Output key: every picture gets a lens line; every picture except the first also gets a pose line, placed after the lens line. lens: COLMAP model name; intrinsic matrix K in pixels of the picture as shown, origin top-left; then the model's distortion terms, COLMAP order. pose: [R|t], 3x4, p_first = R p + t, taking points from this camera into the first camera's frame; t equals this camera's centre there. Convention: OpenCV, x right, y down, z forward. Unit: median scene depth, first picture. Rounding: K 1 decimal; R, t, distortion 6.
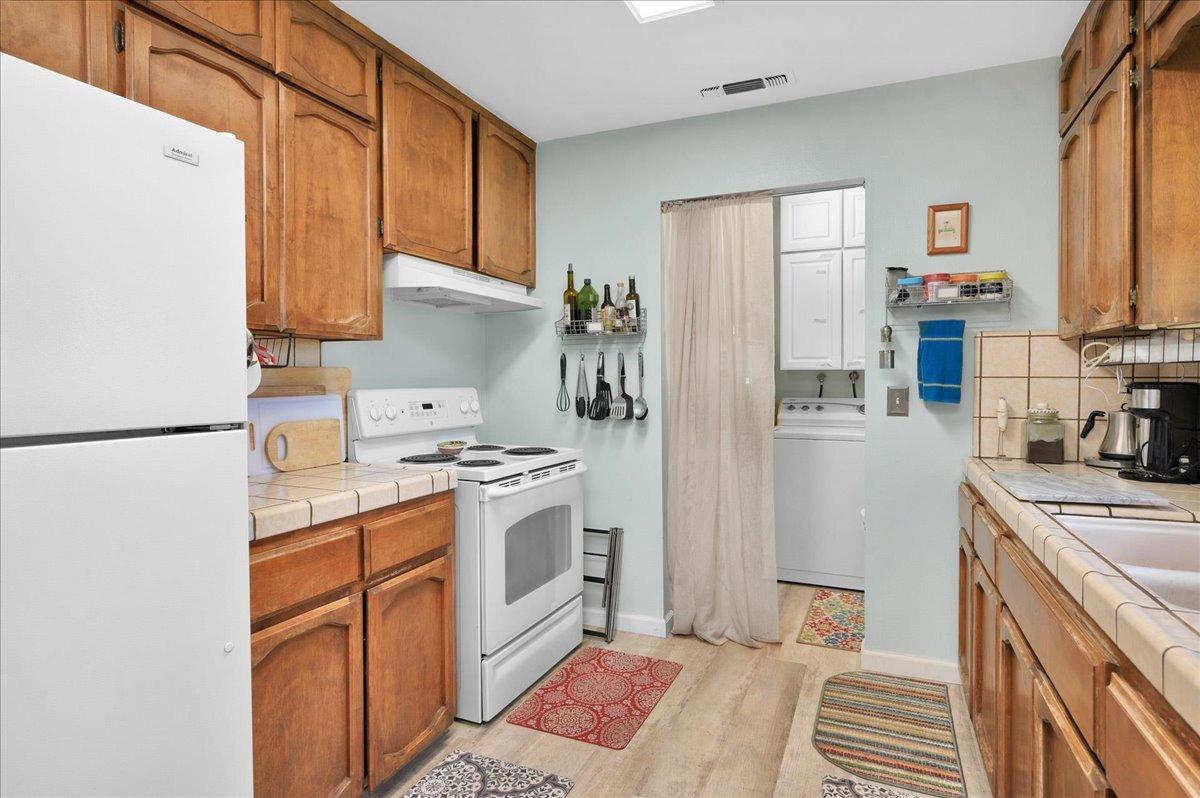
lens RADIAL K [[622.8, 0, 600.0], [0, 622.8, 391.4], [0, 0, 1]] dist [0.005254, -0.003862]
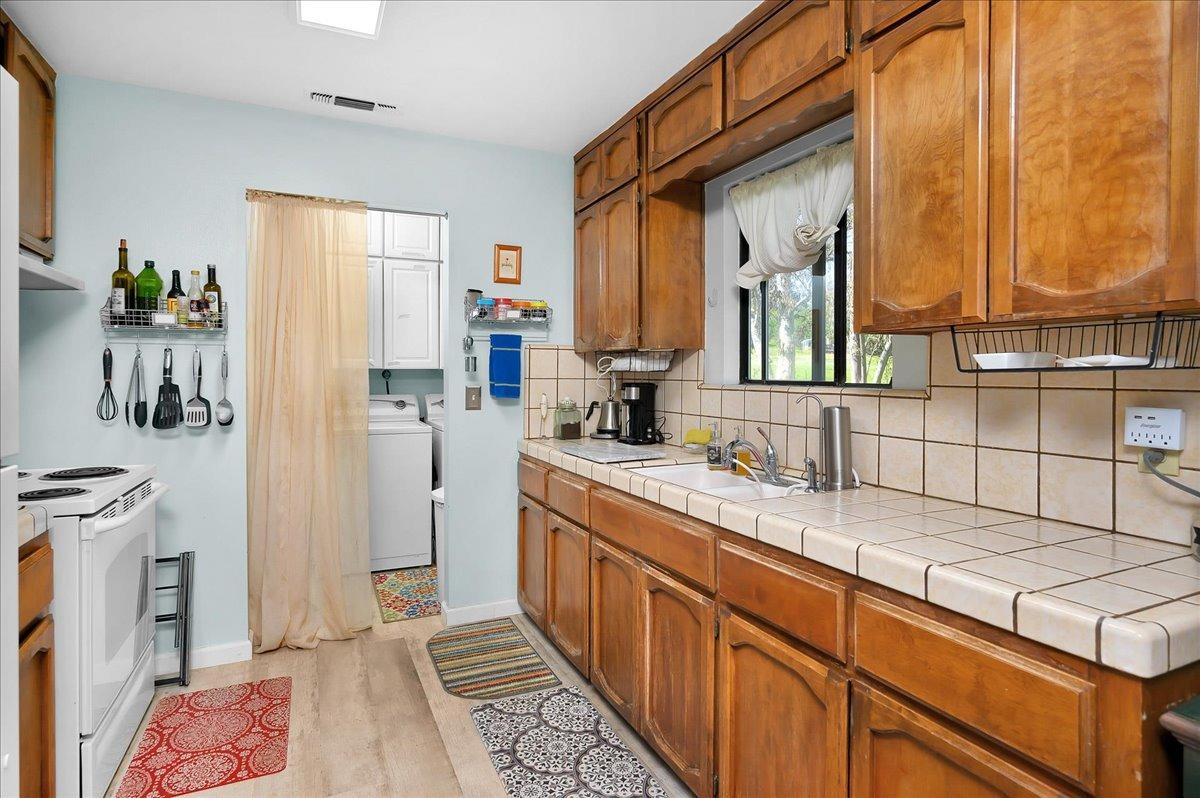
lens RADIAL K [[622.8, 0, 595.6], [0, 622.8, 378.0], [0, 0, 1]] dist [0.005254, -0.003862]
pose [[0.676457, -0.001793, 0.736480, -0.270680], [0.010507, 0.999919, -0.007217, -0.012468], [-0.736407, 0.012621, 0.676421, -0.007579]]
